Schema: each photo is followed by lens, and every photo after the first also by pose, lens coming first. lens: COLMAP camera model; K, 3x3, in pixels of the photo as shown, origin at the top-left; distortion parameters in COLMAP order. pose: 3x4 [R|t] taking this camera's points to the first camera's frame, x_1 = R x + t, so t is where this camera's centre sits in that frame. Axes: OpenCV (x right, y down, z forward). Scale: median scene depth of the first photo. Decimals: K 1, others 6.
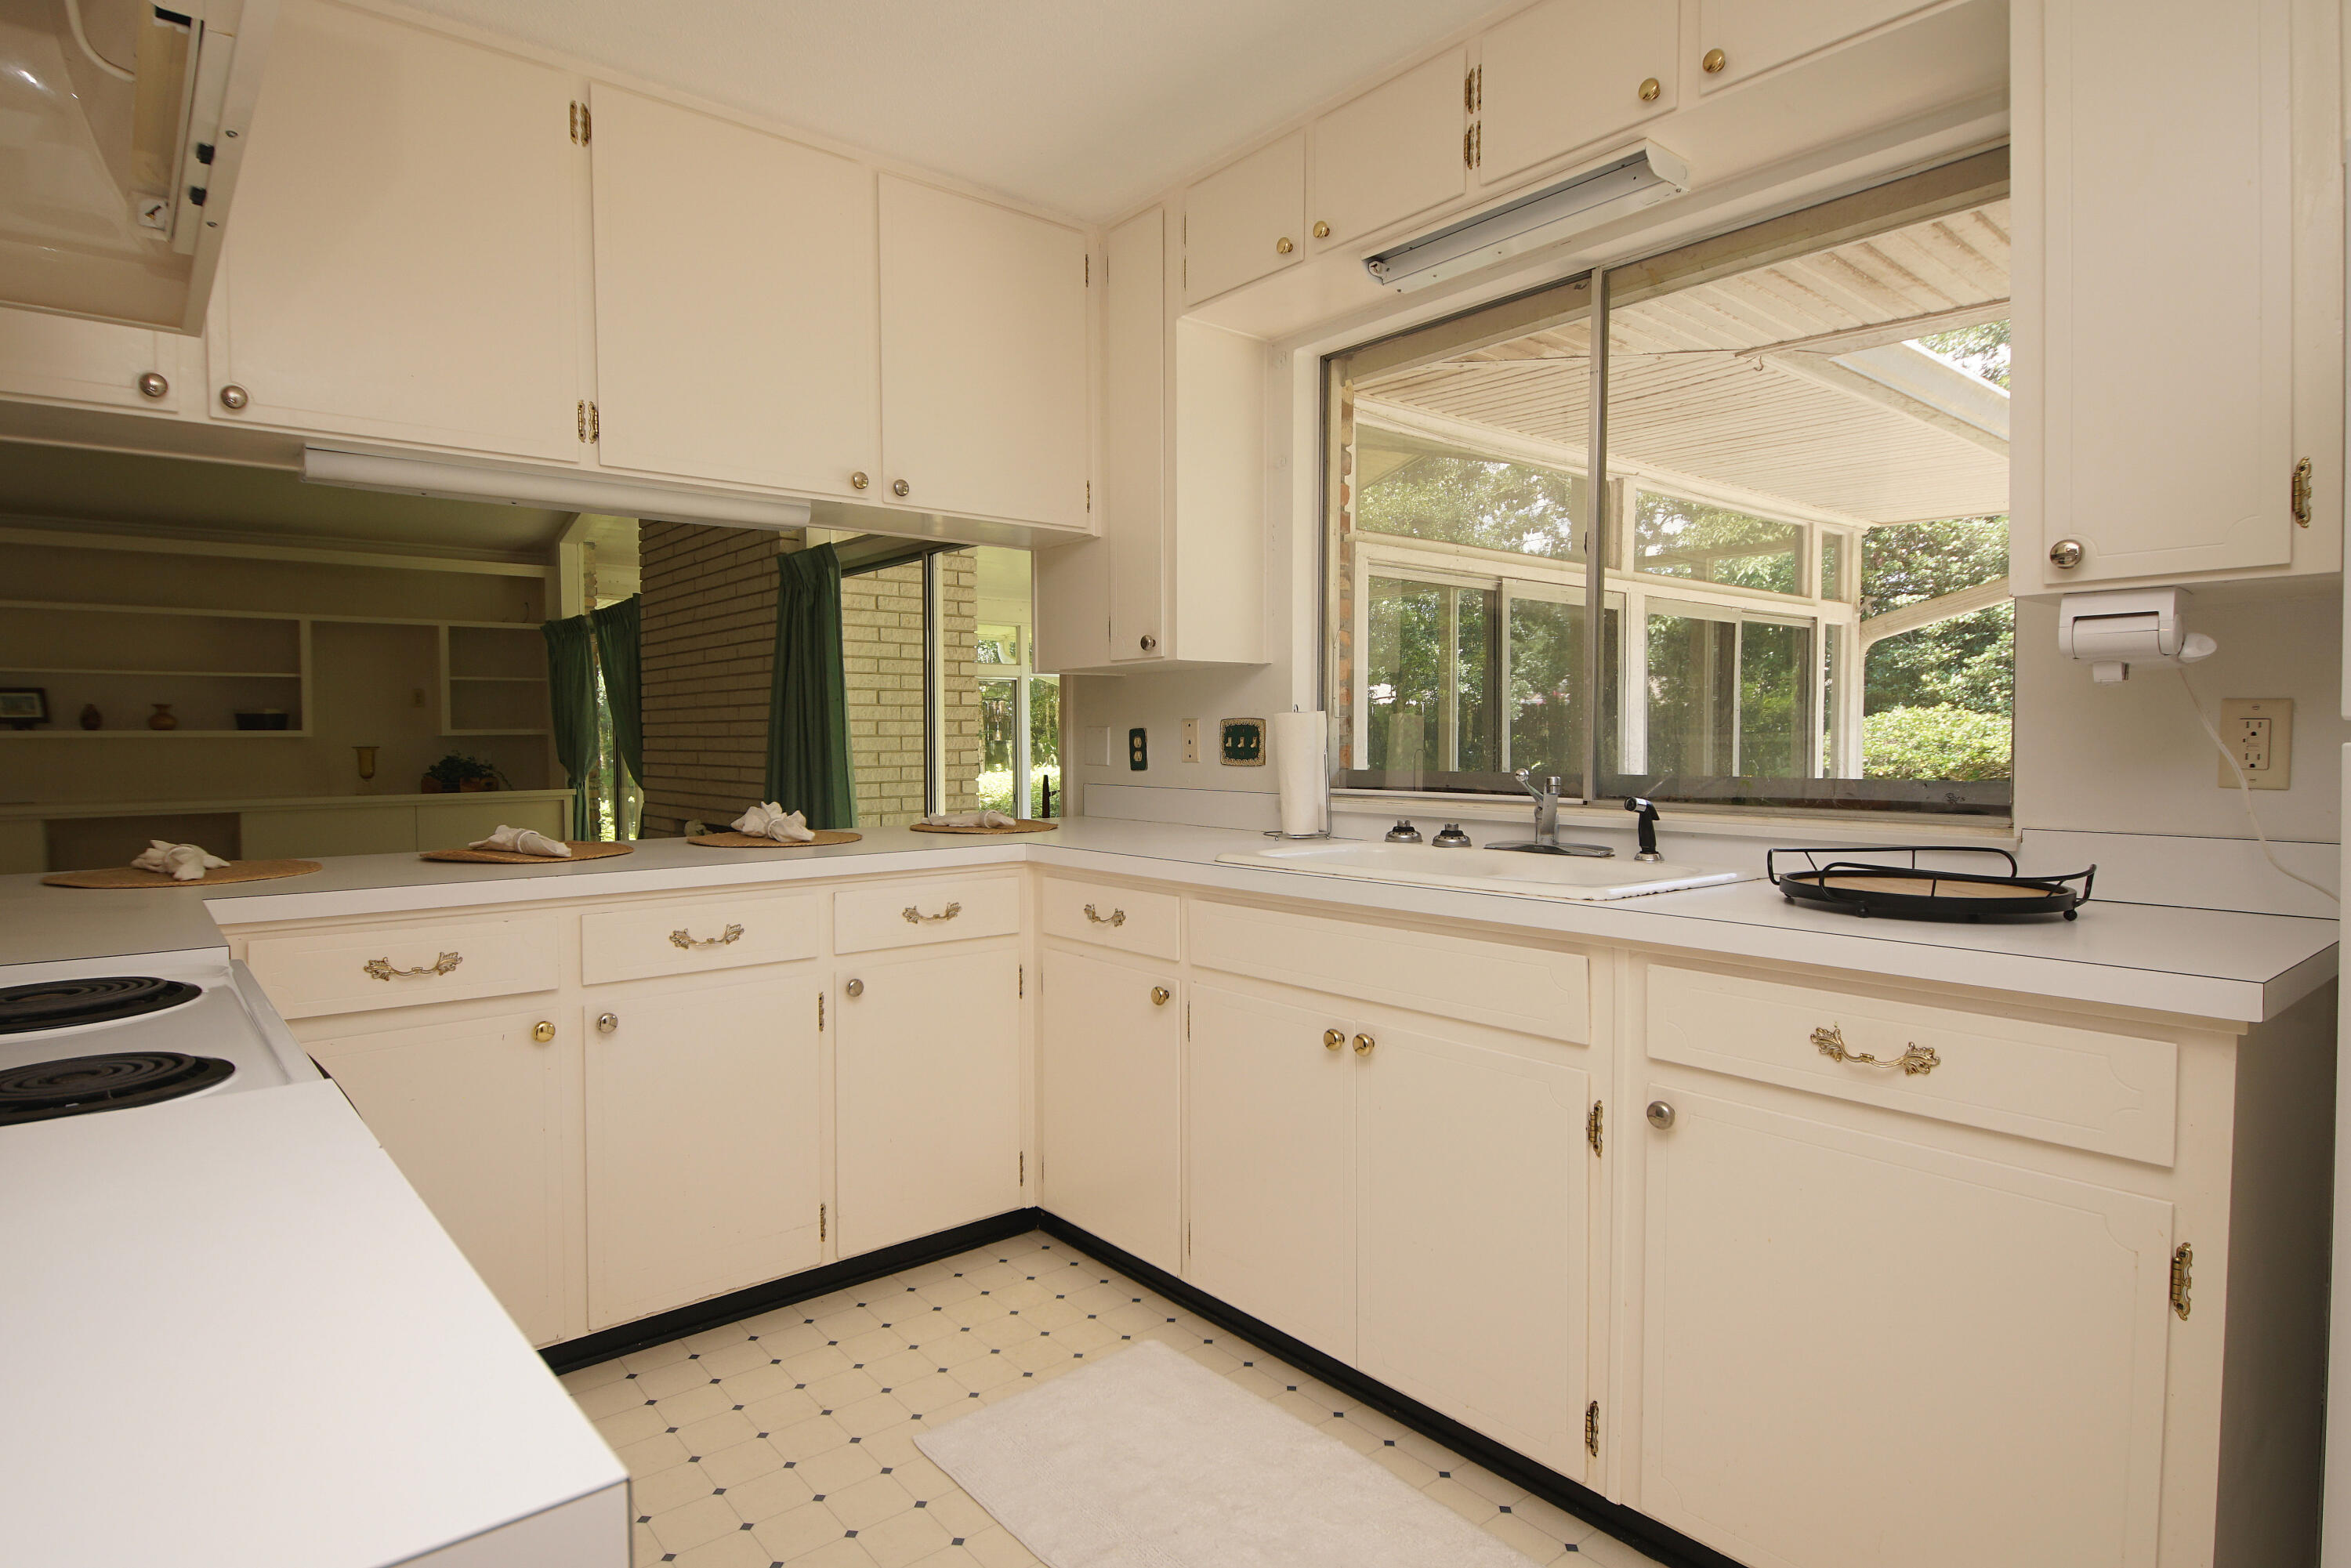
lens RADIAL K [[1256.1, 0, 1159.6], [0, 1256.1, 782.7], [0, 0, 1]] dist [0.021254, -0.025237]
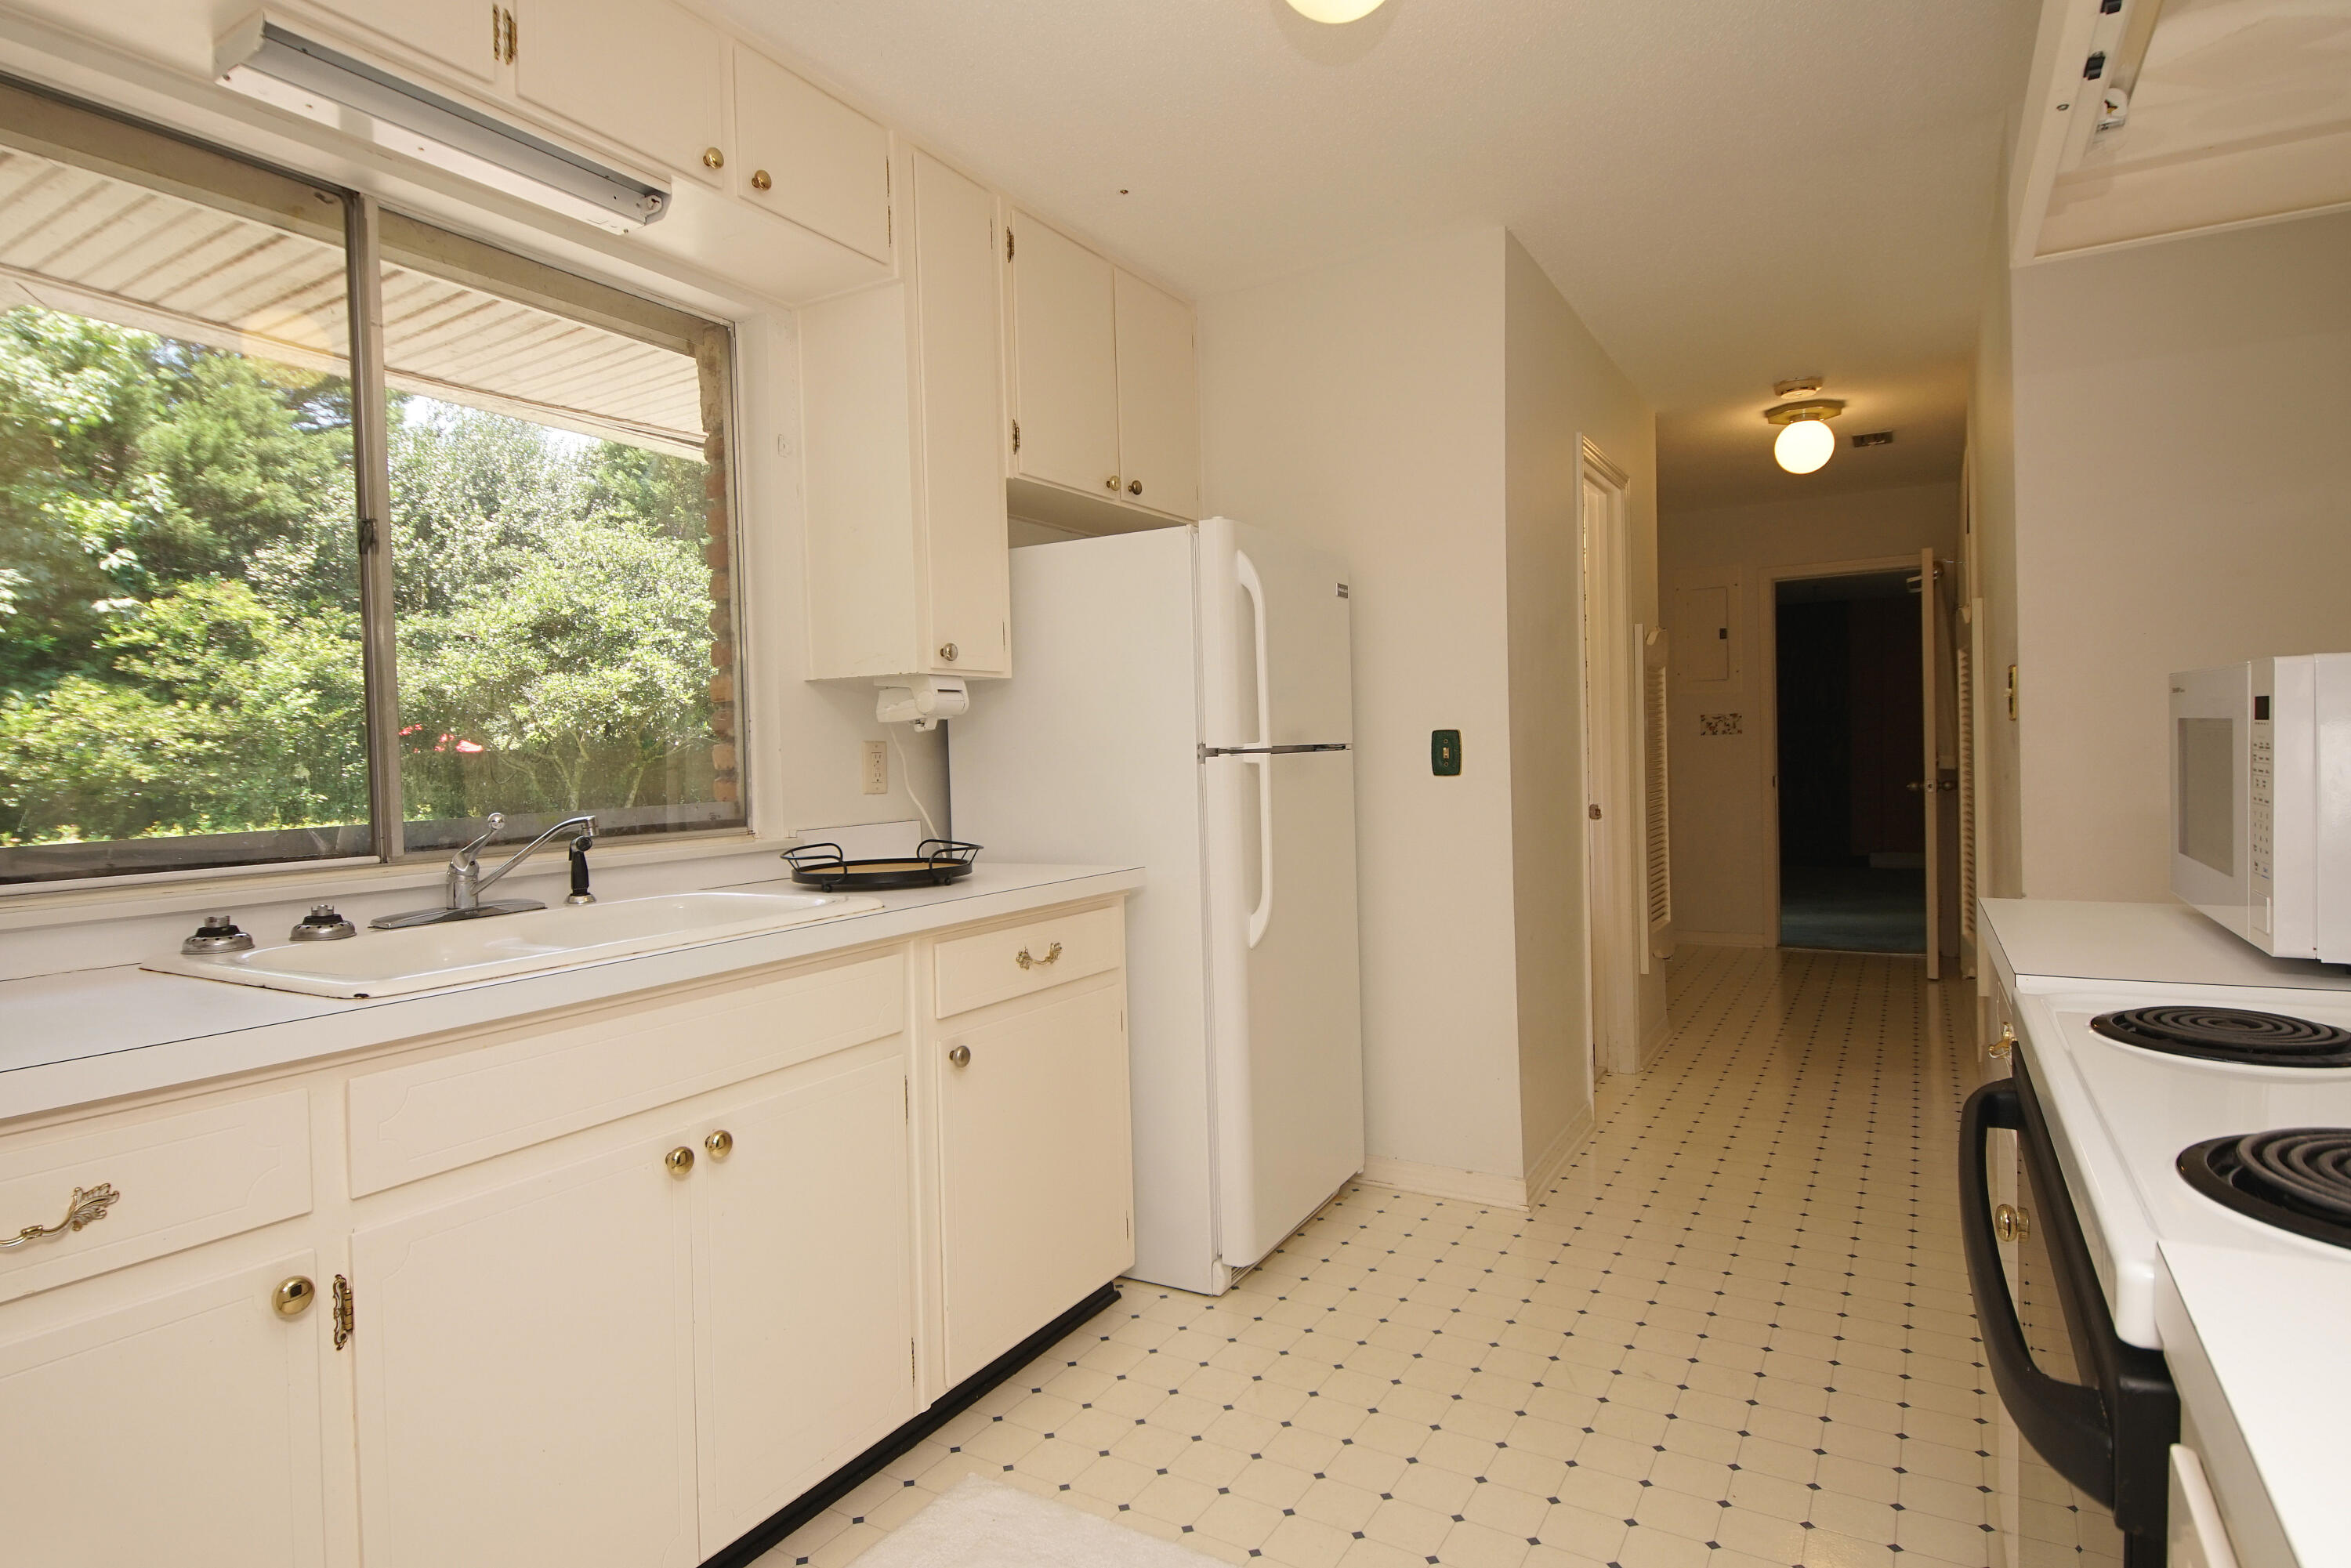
lens RADIAL K [[1256.1, 0, 1162.0], [0, 1256.1, 779.5], [0, 0, 1]] dist [0.021254, -0.025237]
pose [[-0.341941, -0.009143, 0.939677, -0.492057], [0.060347, 0.997675, 0.031667, -0.025862], [-0.937782, 0.067535, -0.340594, 0.691800]]
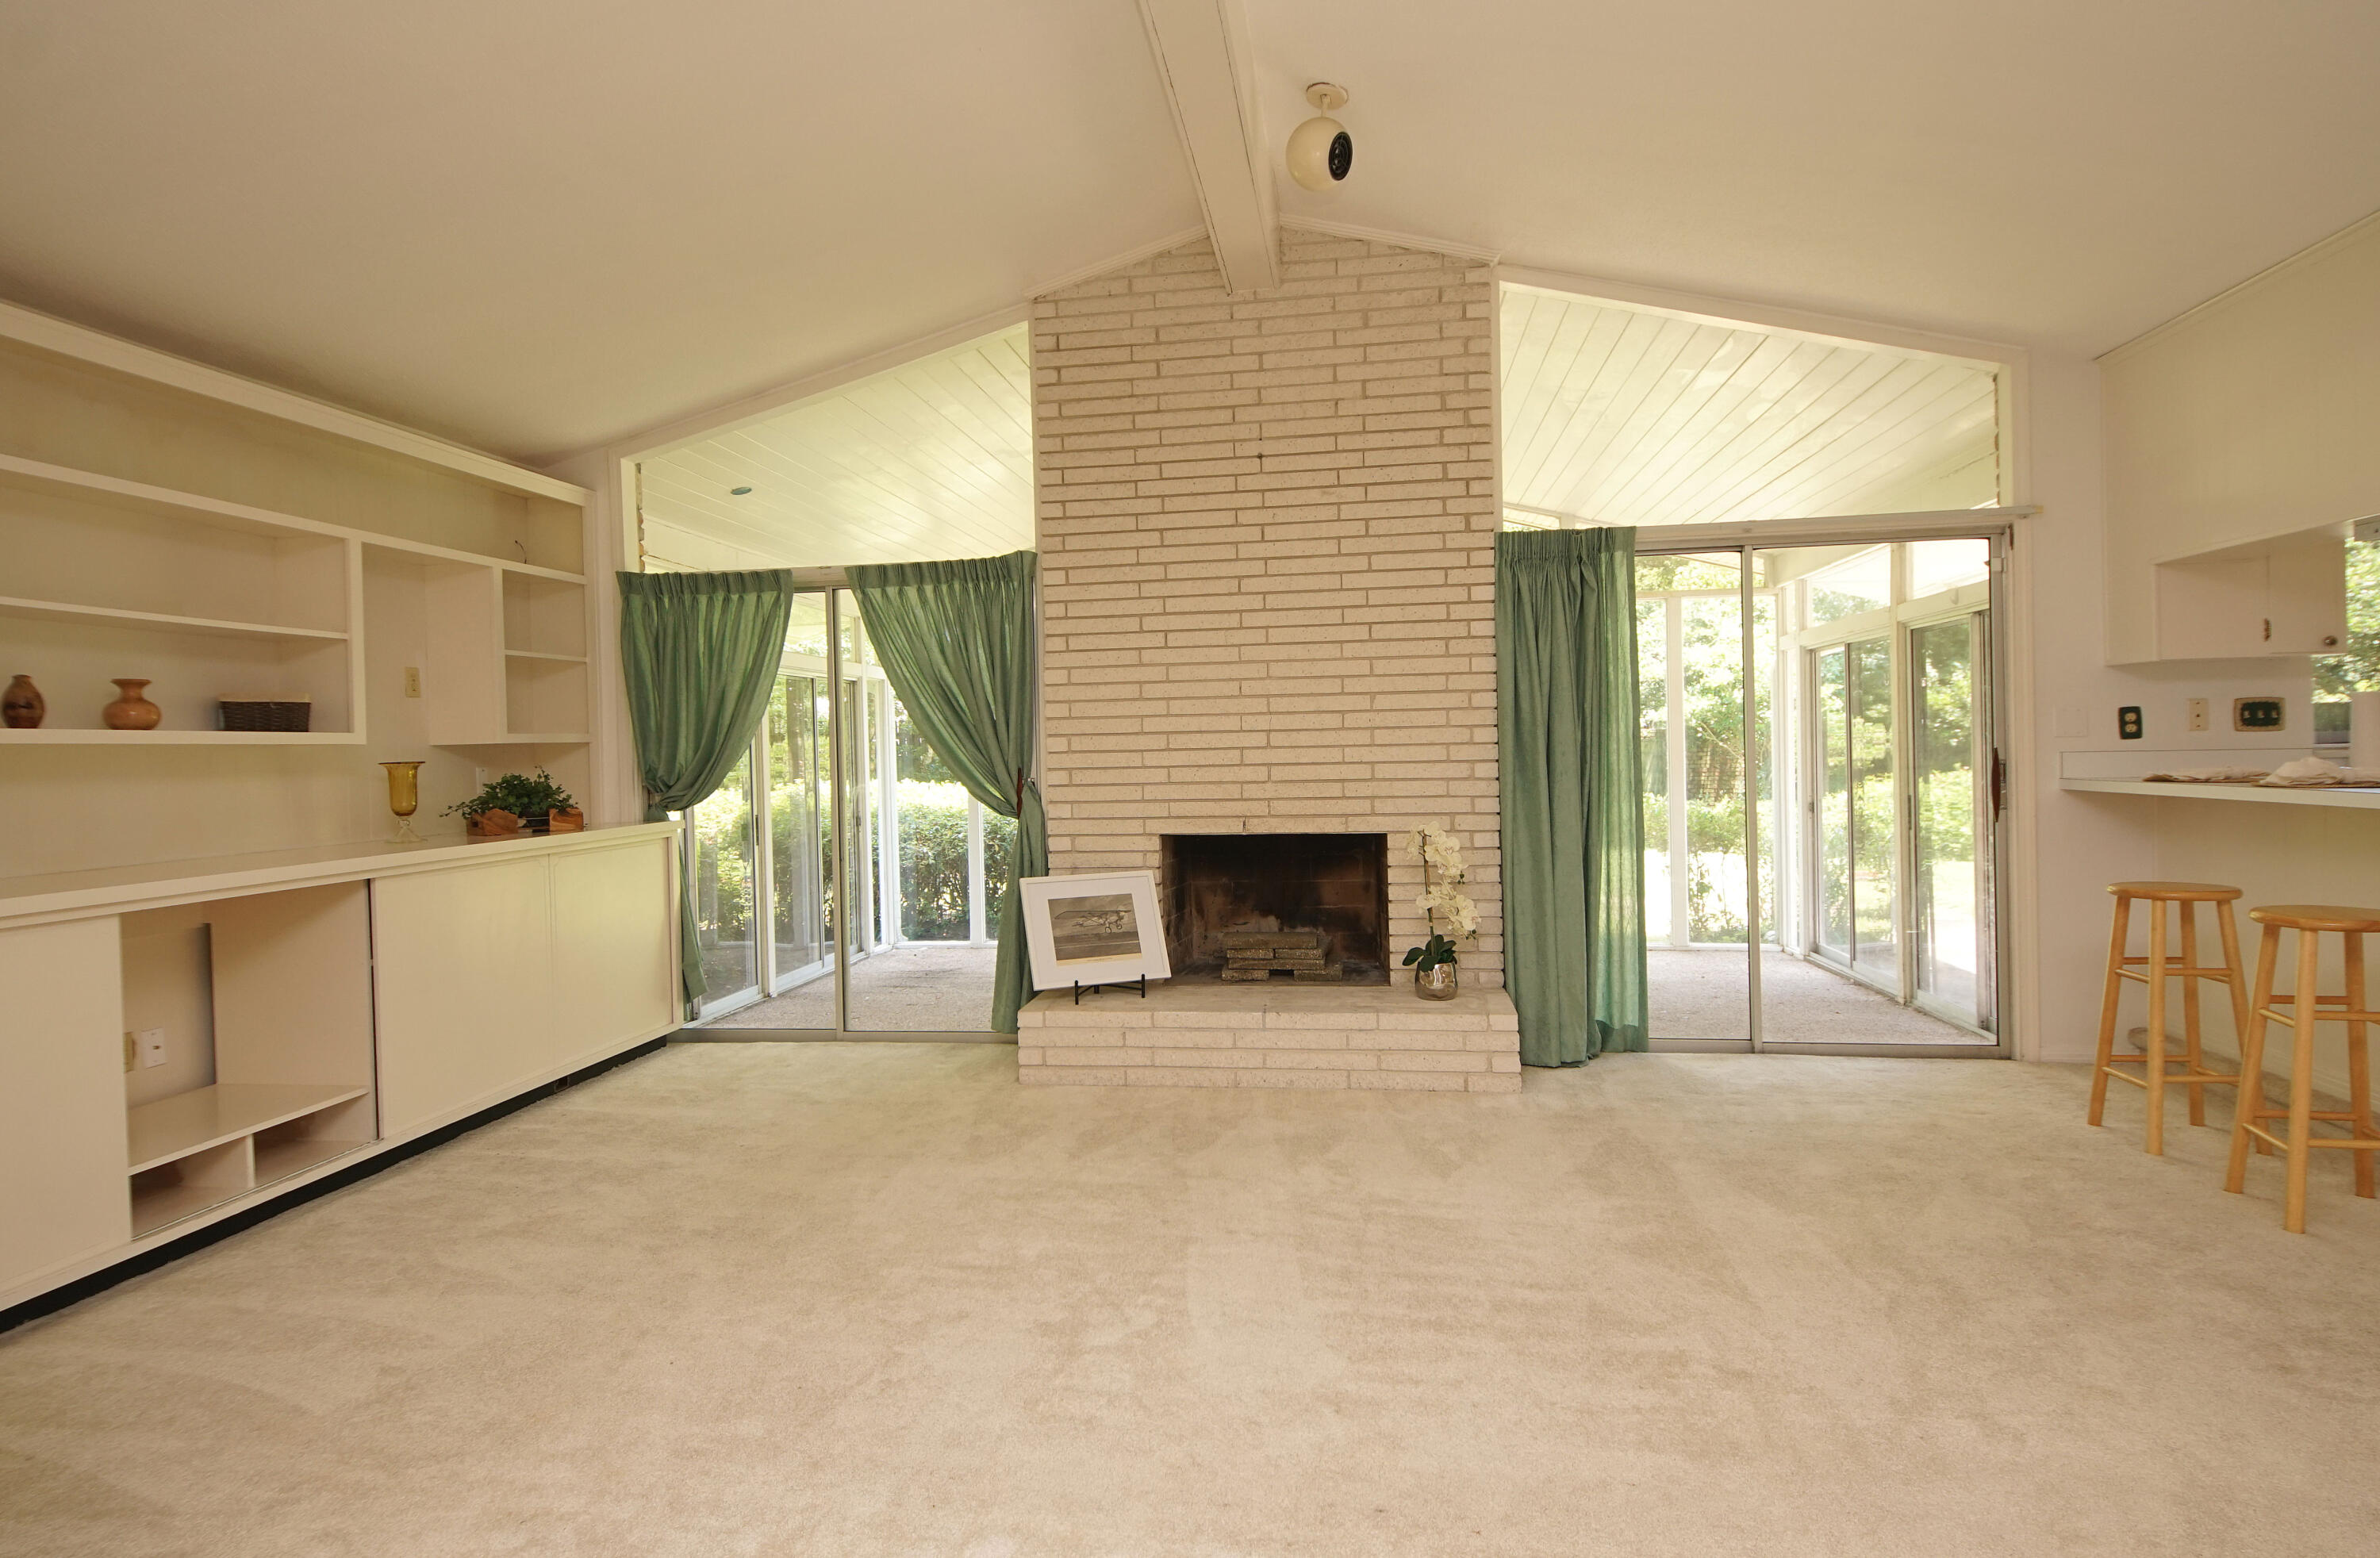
lens RADIAL K [[1298.4, 0, 1168.2], [0, 1298.4, 762.5], [0, 0, 1]] dist [0.018704, -0.019483]
pose [[0.744731, -0.019227, 0.667088, -1.971976], [0.042806, 0.998903, -0.018997, -0.002912], [-0.665991, 0.042702, 0.744737, 0.784866]]
